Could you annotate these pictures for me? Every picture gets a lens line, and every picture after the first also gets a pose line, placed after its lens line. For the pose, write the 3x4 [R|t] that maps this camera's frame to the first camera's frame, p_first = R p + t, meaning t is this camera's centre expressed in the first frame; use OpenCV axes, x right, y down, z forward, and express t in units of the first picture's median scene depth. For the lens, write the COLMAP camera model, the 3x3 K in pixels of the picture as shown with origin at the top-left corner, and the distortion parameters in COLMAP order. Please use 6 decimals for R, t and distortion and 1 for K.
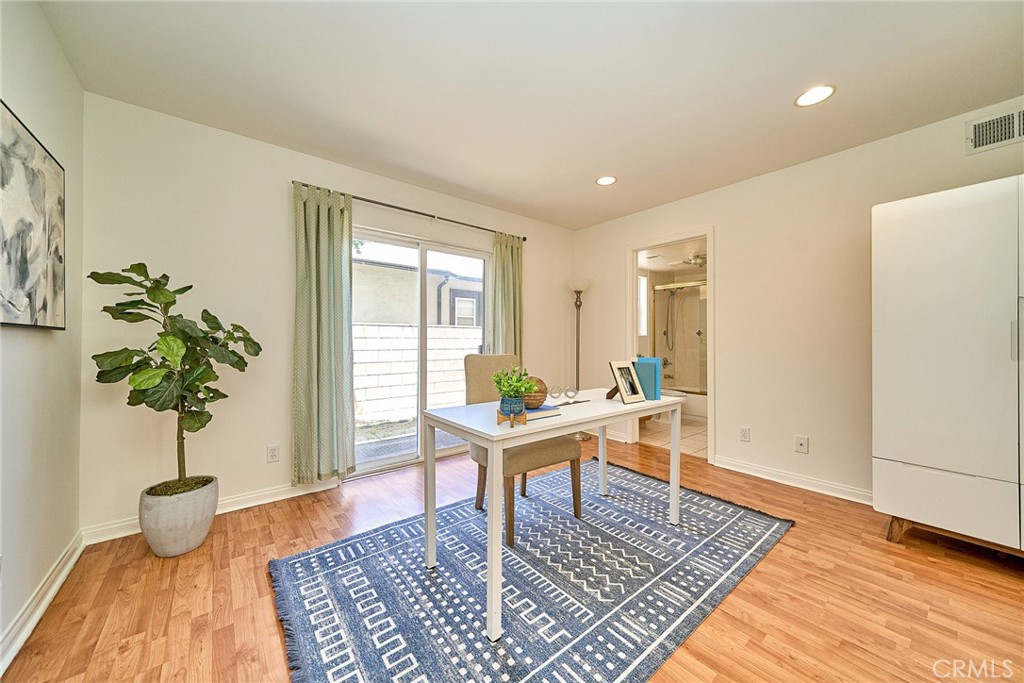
lens RADIAL K [[366.0, 0, 511.8], [0, 366.0, 336.9], [0, 0, 1]] dist [-0.000003, -0.000175]
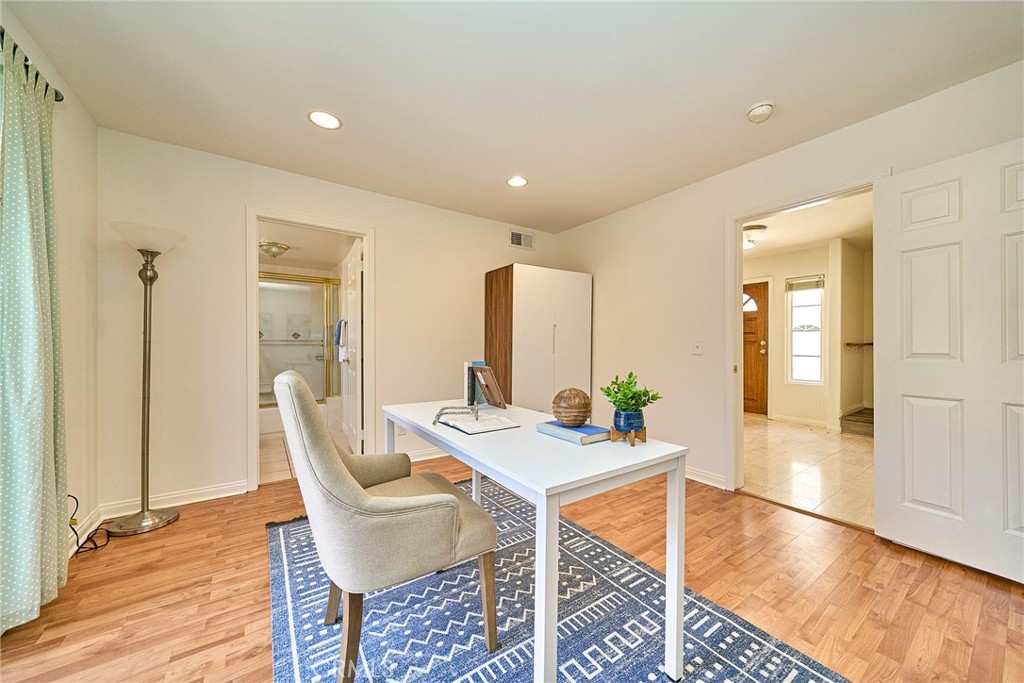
lens RADIAL K [[366.0, 0, 511.8], [0, 366.0, 336.9], [0, 0, 1]] dist [-0.000003, -0.000175]
pose [[0.075216, 0.015299, 0.997050, -0.657378], [-0.007035, 0.999866, -0.014811, 0.010480], [-0.997142, -0.005901, 0.075314, 0.895692]]
